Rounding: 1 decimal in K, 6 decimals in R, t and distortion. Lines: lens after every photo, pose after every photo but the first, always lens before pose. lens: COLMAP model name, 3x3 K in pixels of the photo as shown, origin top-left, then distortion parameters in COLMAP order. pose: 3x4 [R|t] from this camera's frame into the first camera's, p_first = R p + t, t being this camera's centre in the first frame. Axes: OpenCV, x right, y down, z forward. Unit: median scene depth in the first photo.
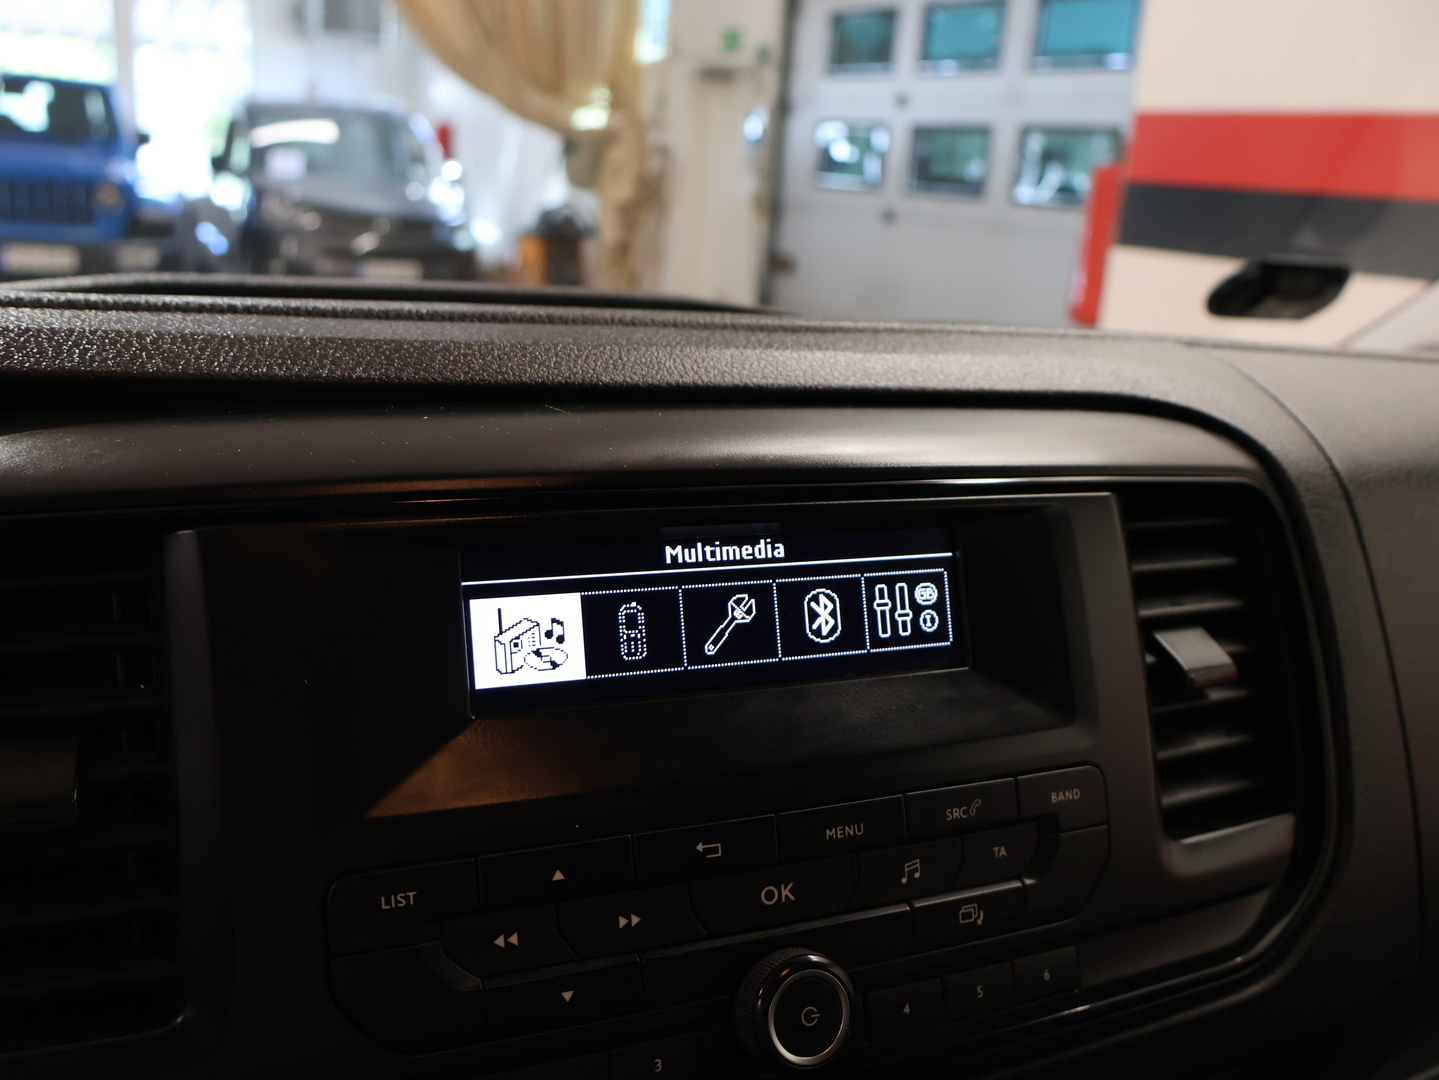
lens RADIAL K [[1364.2, 0, 725.2], [0, 1364.2, 550.1], [0, 0, 1]] dist [-0.002854, 0.022495]
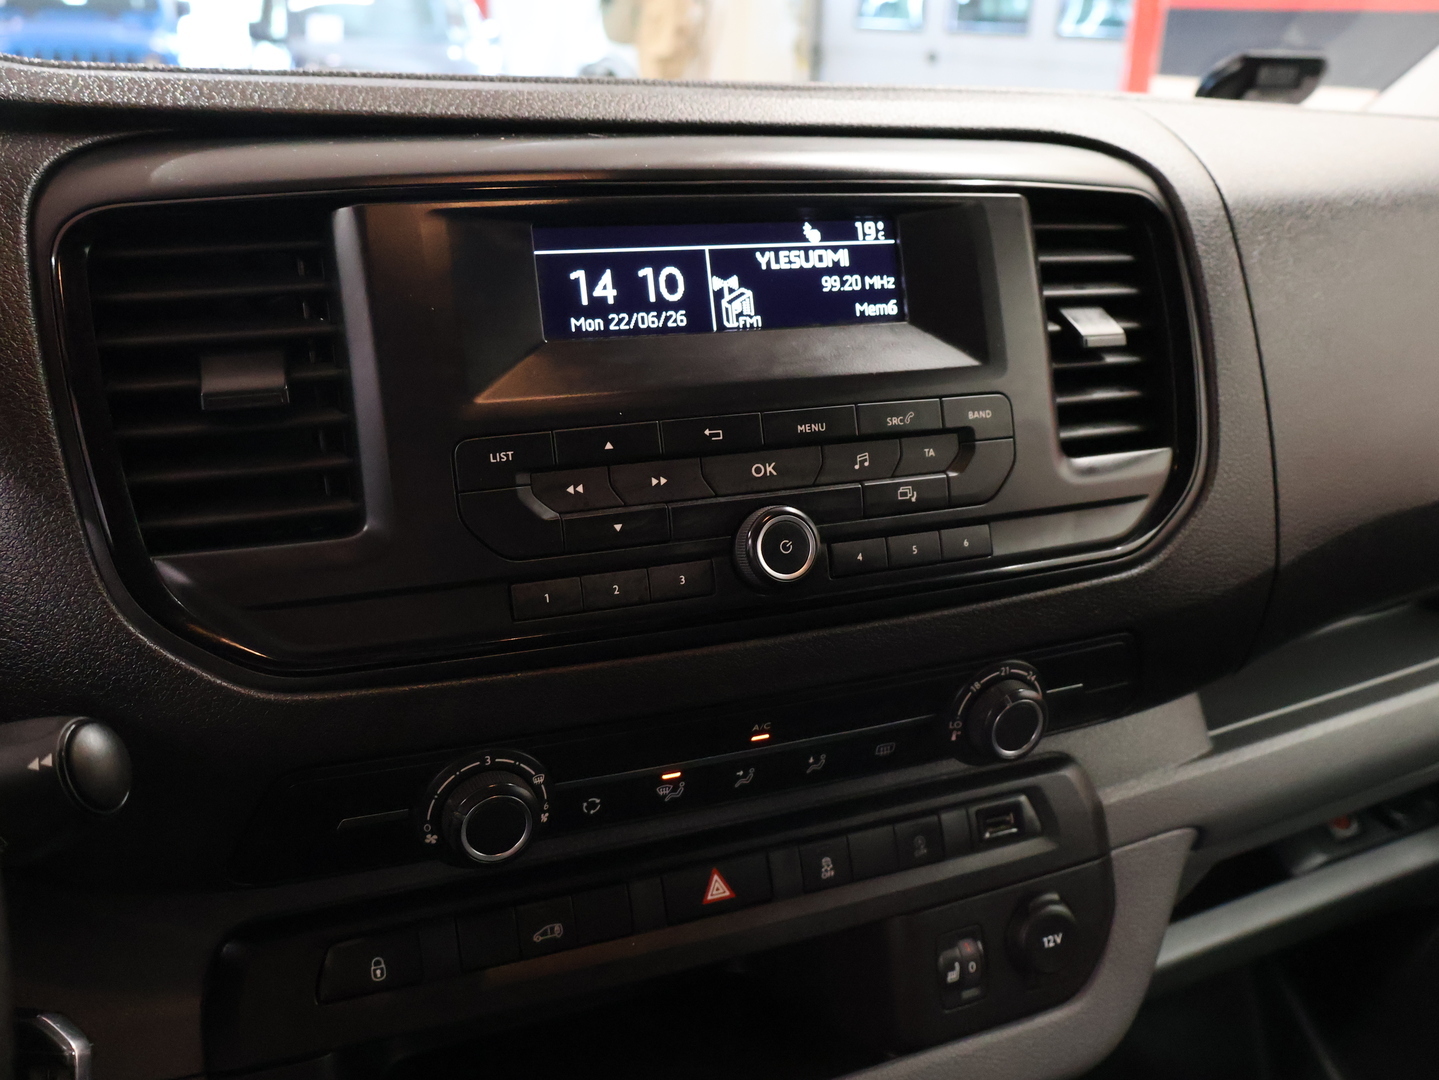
lens RADIAL K [[1350.0, 0, 719.5], [0, 1350.0, 540.0], [0, 0, 1]] dist [-0.015043, 0.070155]
pose [[0.998688, -0.025246, -0.044560, 0.047623], [0.029414, 0.994994, 0.095505, 0.169932], [0.041925, -0.096690, 0.994431, -0.363404]]
